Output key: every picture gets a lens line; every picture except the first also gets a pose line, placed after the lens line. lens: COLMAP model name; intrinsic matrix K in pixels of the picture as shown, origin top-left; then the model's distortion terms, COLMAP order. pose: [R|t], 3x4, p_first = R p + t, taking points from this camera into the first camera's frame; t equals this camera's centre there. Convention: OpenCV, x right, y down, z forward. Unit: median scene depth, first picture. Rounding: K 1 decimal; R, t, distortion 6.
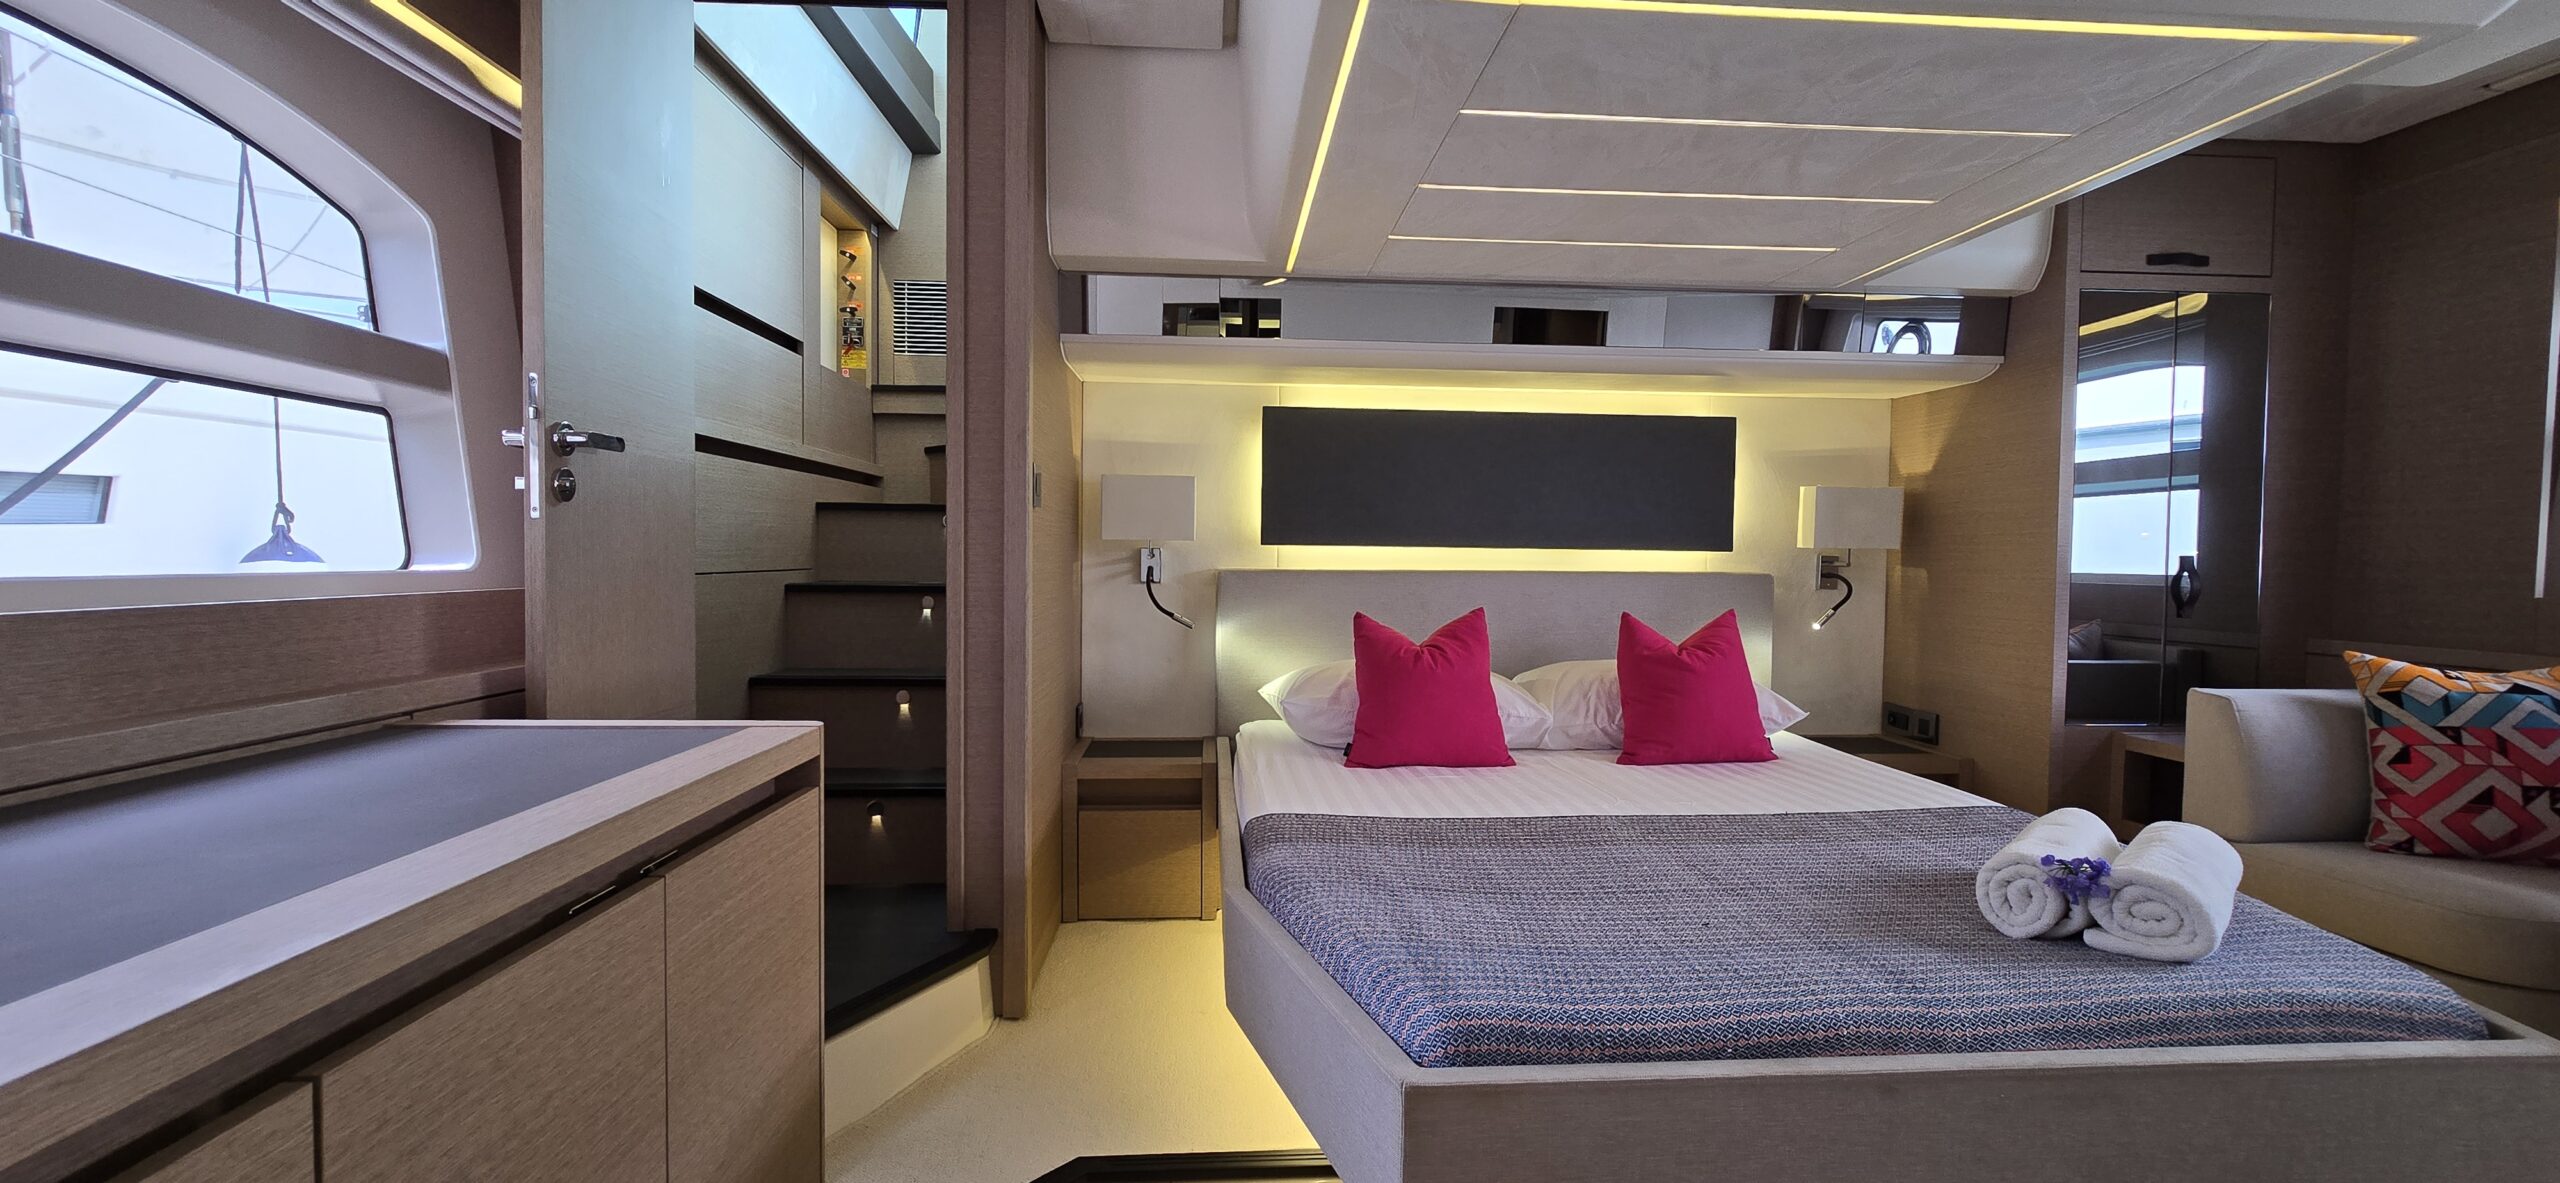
lens RADIAL K [[1090.2, 0, 1280.0], [0, 1090.2, 591.5], [0, 0, 1]] dist [-0.014341, 0.000000]
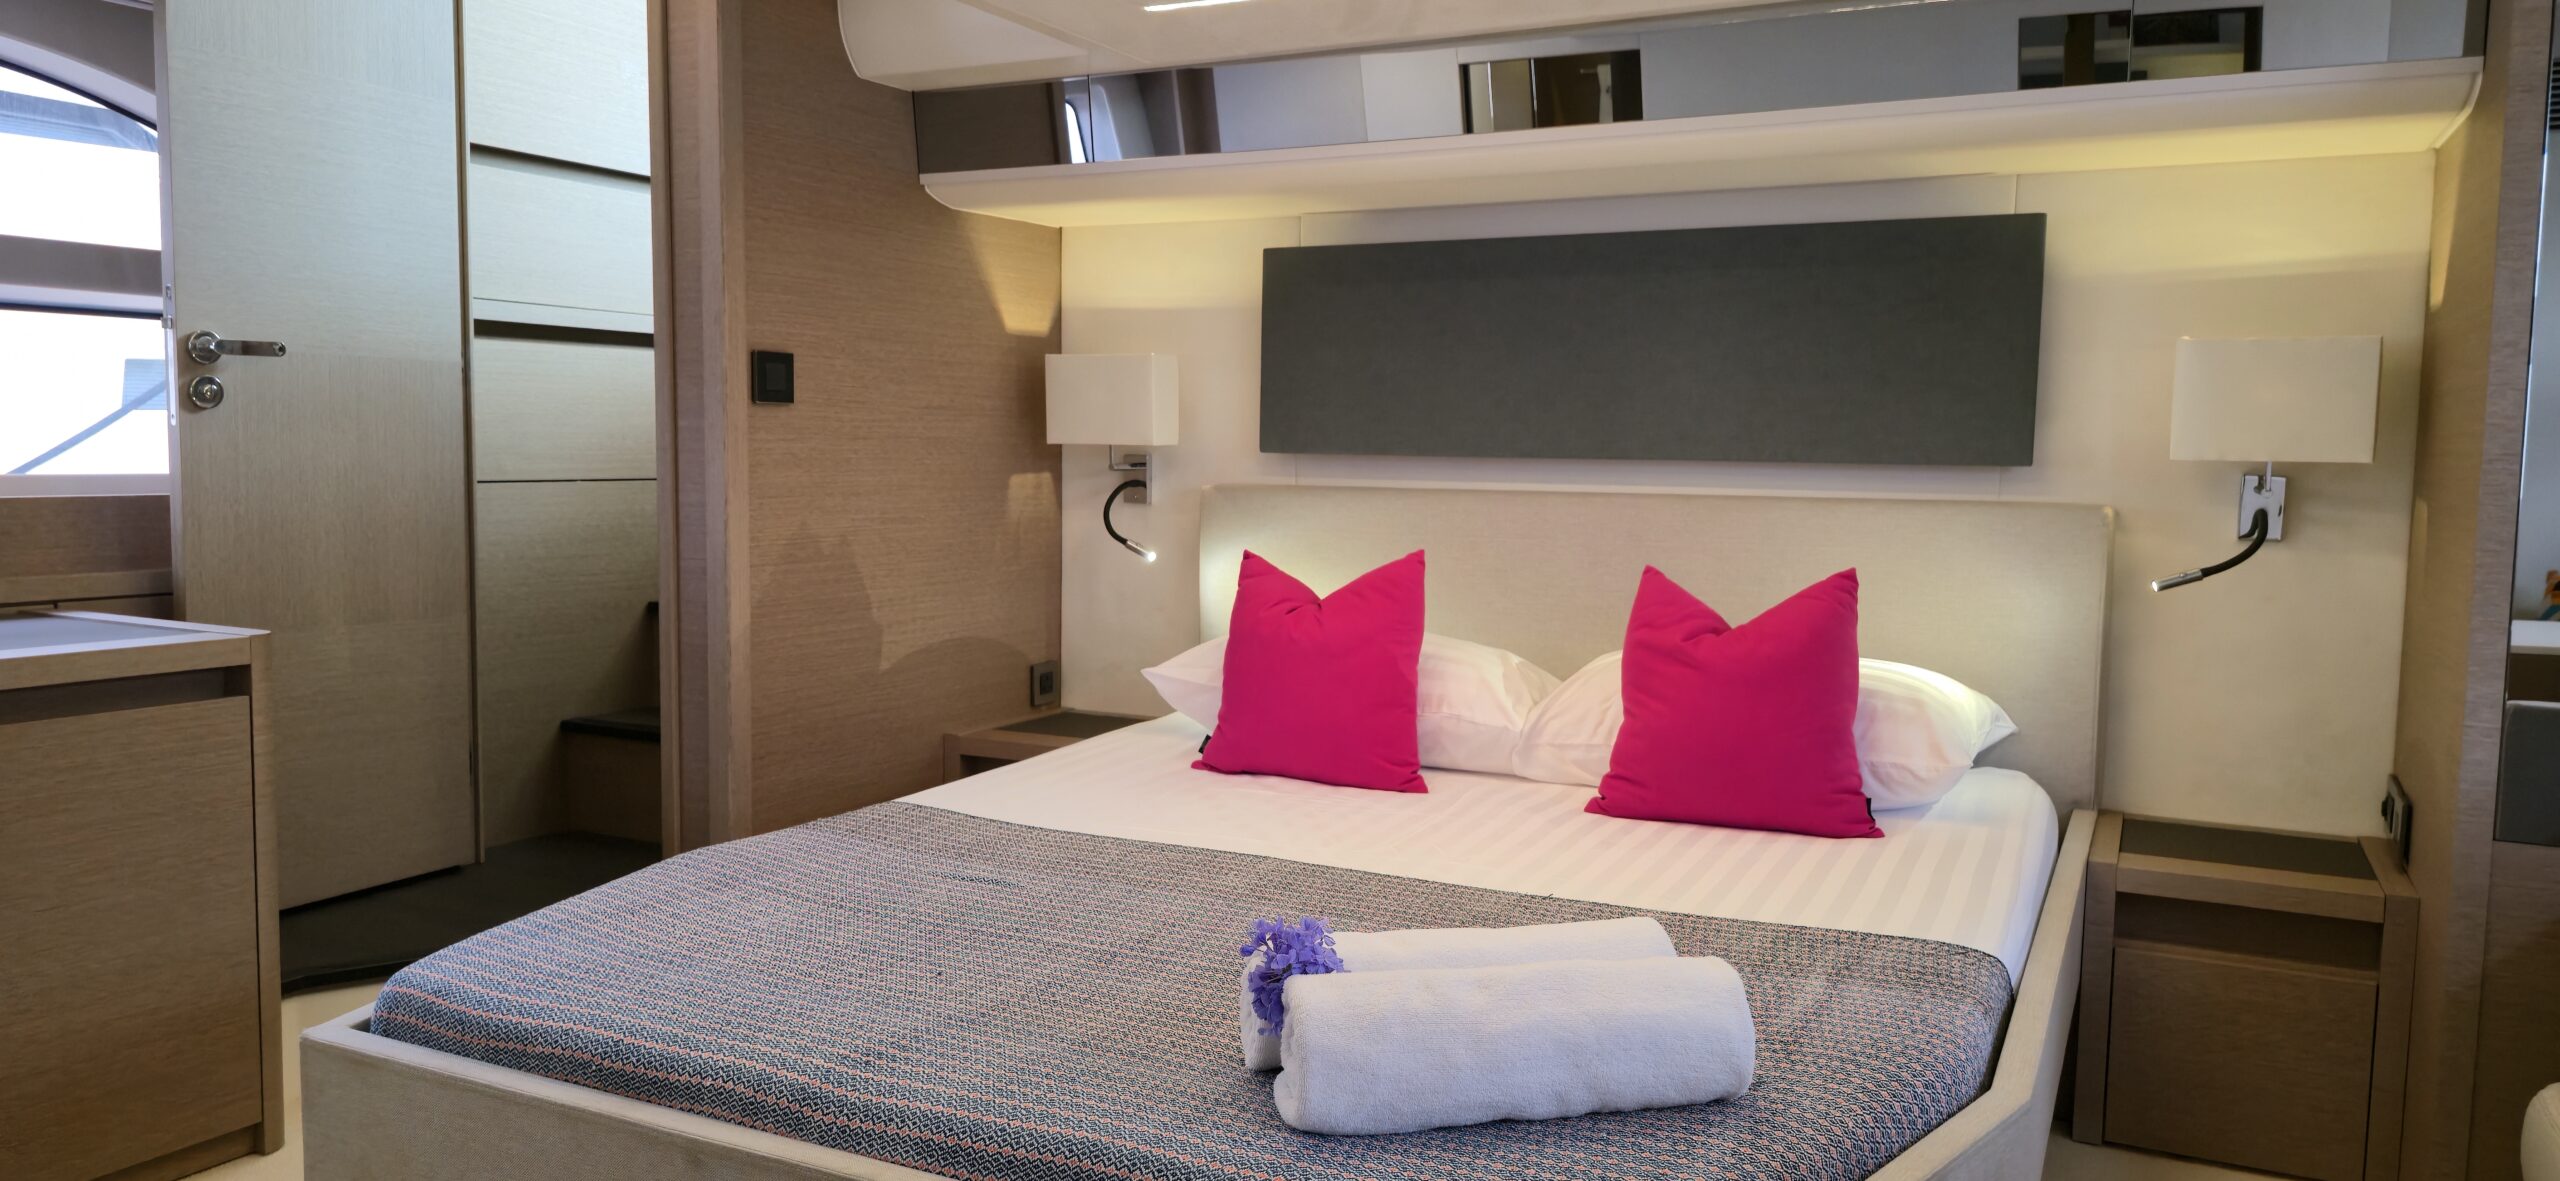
lens RADIAL K [[1728.8, 0, 1252.9], [0, 1728.8, 587.3], [0, 0, 1]] dist [0.005251, 0.000903]
pose [[0.855535, 0.038861, -0.516285, 0.651459], [-0.021482, 0.998985, 0.039595, -0.000958], [0.517300, -0.022784, 0.855501, 0.071179]]
